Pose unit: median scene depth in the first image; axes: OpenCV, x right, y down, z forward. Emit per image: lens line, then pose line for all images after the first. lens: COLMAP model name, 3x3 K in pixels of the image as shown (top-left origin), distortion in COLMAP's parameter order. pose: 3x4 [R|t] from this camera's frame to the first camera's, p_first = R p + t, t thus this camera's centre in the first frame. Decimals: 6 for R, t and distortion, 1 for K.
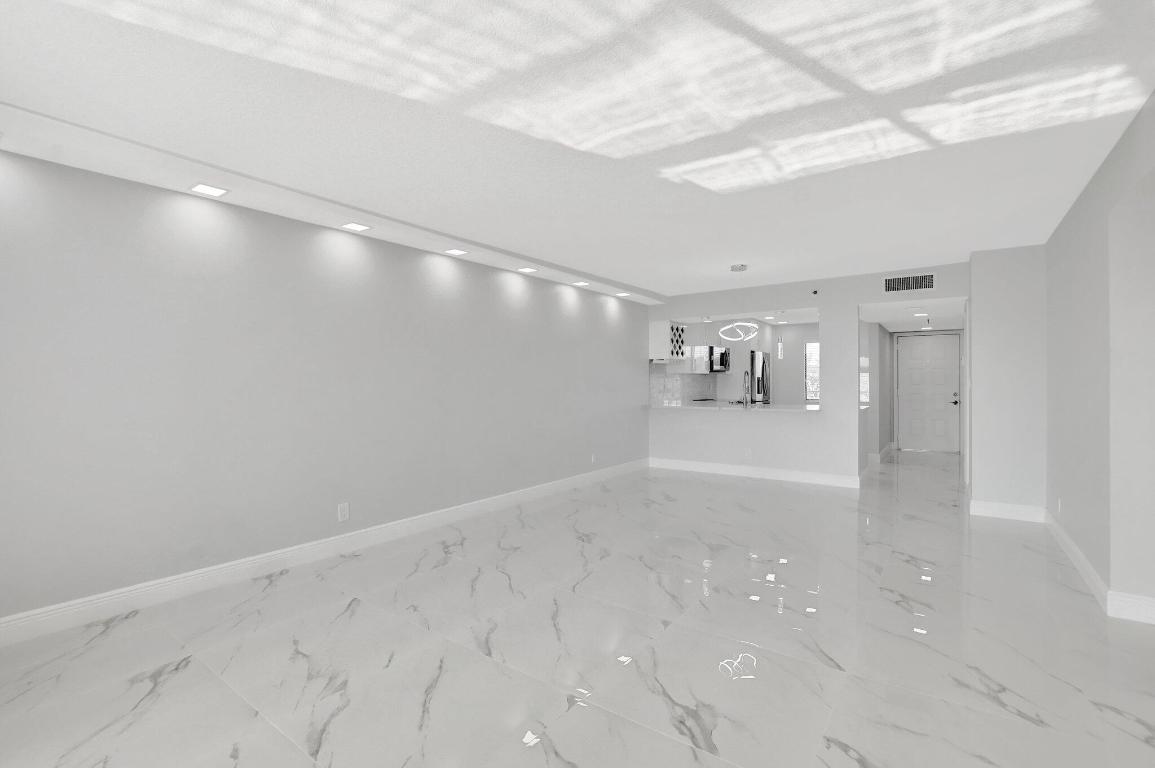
lens RADIAL K [[527.1, 0, 579.2], [0, 527.1, 377.0], [0, 0, 1]] dist [-0.013759, 0.000142]
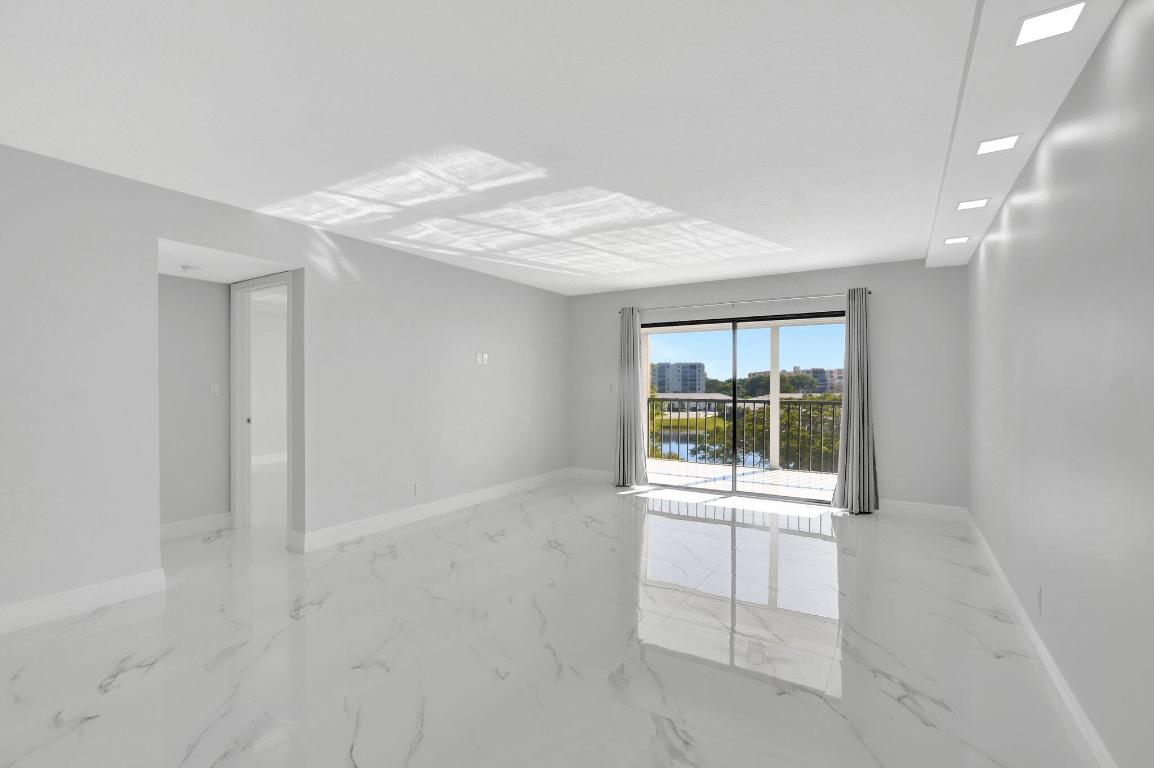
lens RADIAL K [[526.7, 0, 579.7], [0, 526.7, 382.7], [0, 0, 1]] dist [-0.013759, 0.000142]
pose [[-0.997355, 0.002548, -0.072646, 0.215682], [0.003381, 0.999930, -0.011347, 0.018782], [0.072612, -0.011562, -0.997293, 2.568416]]
